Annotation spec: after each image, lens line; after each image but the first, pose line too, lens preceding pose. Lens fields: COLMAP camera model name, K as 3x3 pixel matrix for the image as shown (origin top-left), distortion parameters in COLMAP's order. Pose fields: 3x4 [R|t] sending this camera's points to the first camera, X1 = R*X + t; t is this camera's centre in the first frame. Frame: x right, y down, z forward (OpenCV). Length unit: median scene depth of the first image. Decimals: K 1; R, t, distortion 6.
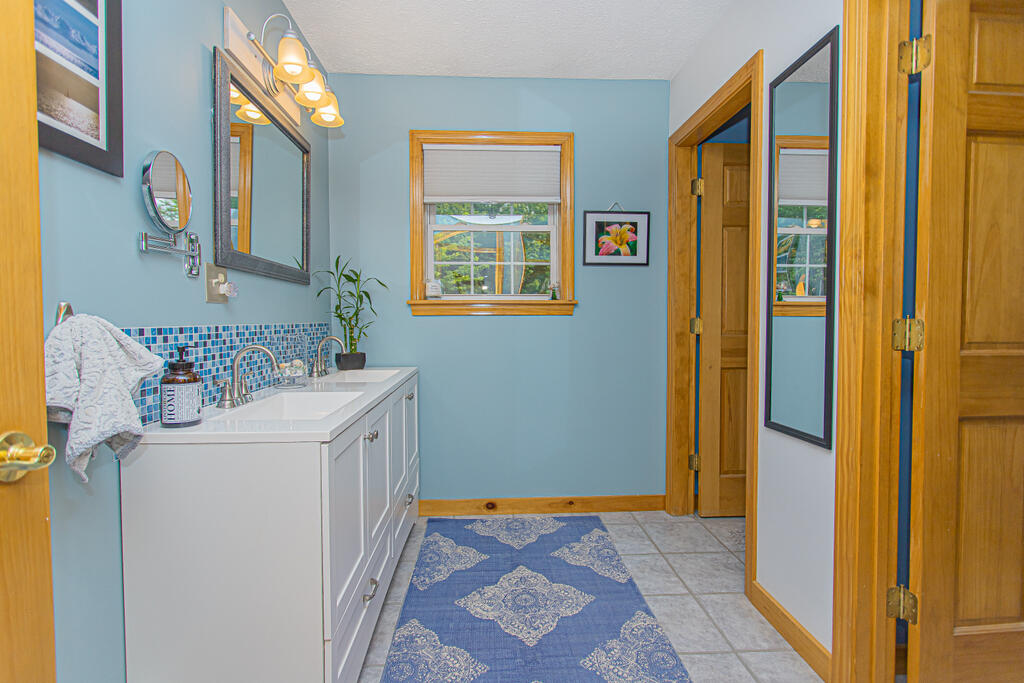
lens RADIAL K [[504.0, 0, 512.0], [0, 504.0, 341.5], [0, 0, 1]] dist [-0.001437, -0.000313]
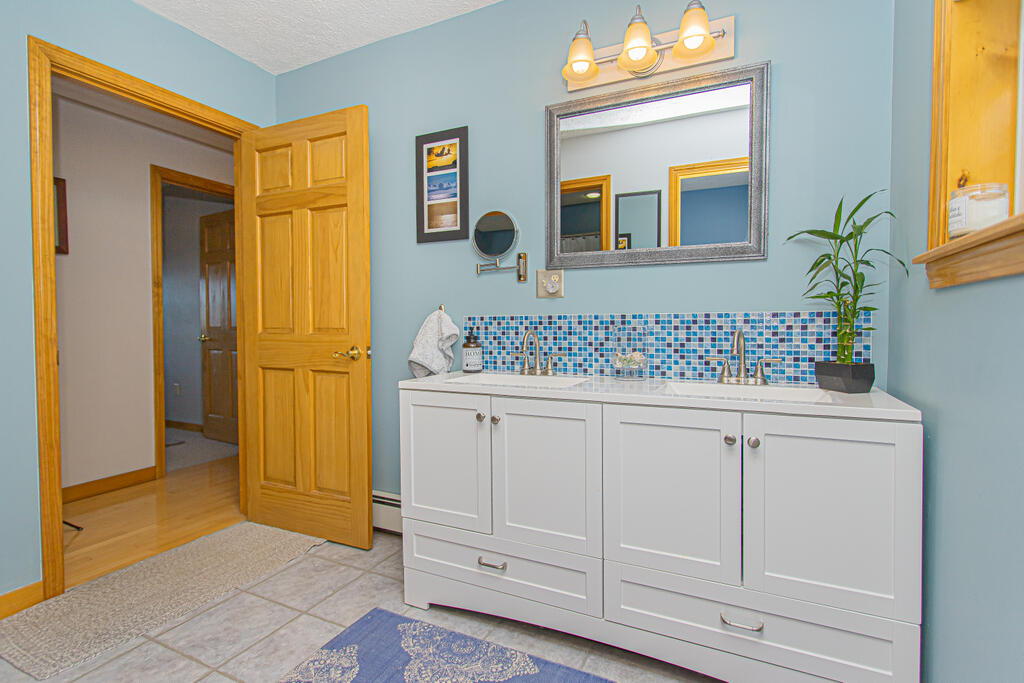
lens RADIAL K [[492.2, 0, 513.8], [0, 492.2, 316.9], [0, 0, 1]] dist [0.000282, 0.000212]
pose [[-0.487923, 0.027539, -0.872452, 0.696981], [-0.011806, 0.999203, 0.038143, -0.086874], [0.872807, 0.028911, -0.487209, 1.804939]]
